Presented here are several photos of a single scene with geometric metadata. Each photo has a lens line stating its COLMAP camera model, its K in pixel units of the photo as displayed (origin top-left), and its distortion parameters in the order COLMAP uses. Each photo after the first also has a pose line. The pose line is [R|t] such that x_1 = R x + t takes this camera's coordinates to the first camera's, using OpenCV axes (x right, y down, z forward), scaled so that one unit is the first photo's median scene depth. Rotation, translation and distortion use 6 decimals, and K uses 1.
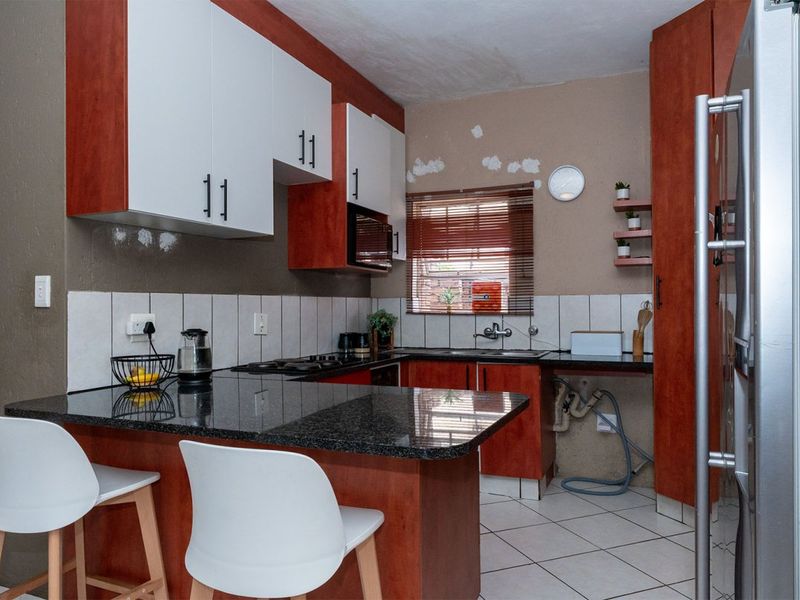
lens RADIAL K [[598.7, 0, 400.9], [0, 598.7, 313.1], [0, 0, 1]] dist [-0.000876, -0.001742]
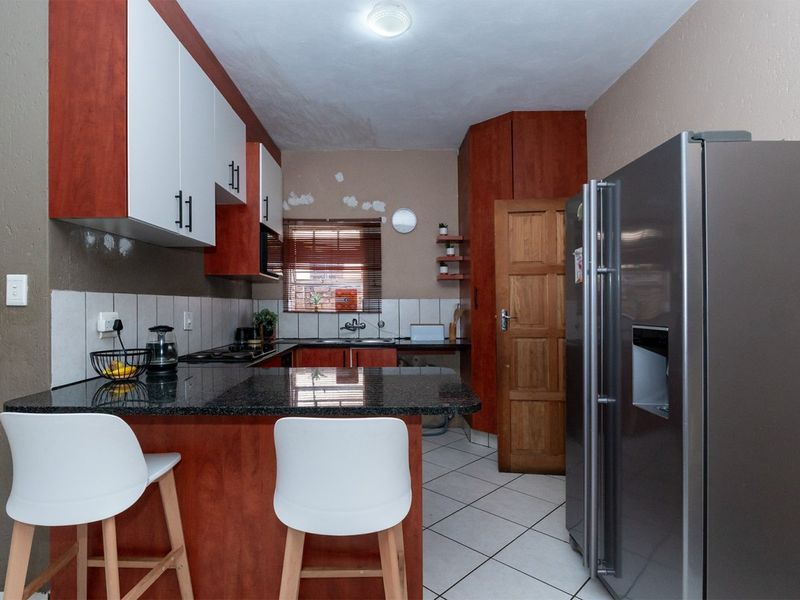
lens RADIAL K [[446.5, 0, 389.3], [0, 446.5, 310.9], [0, 0, 1]] dist [-0.007876, -0.001692]
pose [[0.917414, 0.000221, 0.397934, -0.193506], [0.000411, 0.999999, -0.001503, 0.000118], [-0.397934, 0.001542, 0.917413, 0.037942]]
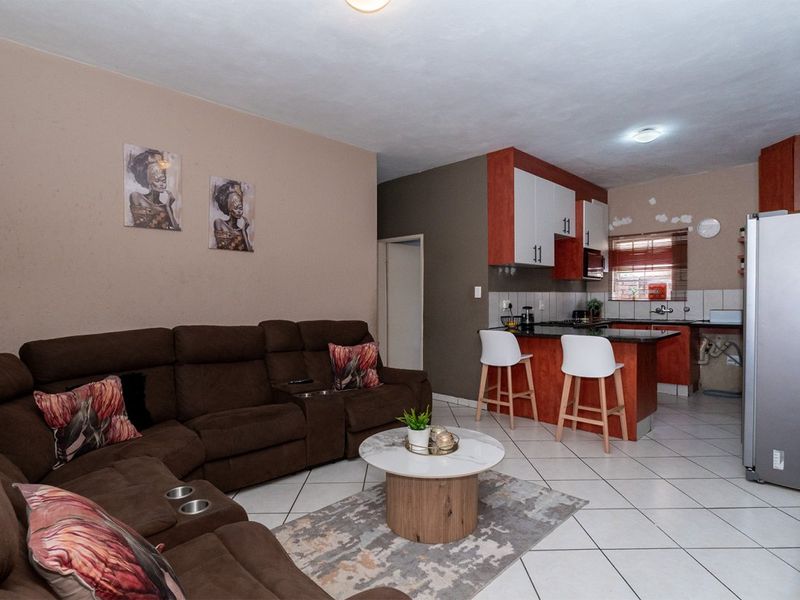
lens RADIAL K [[446.5, 0, 389.3], [0, 446.5, 310.9], [0, 0, 1]] dist [-0.007876, -0.001692]
pose [[0.926542, 0.005450, -0.376151, -0.120031], [0.002062, 0.999806, 0.019566, 0.005743], [0.376185, -0.018904, 0.926352, -0.657368]]
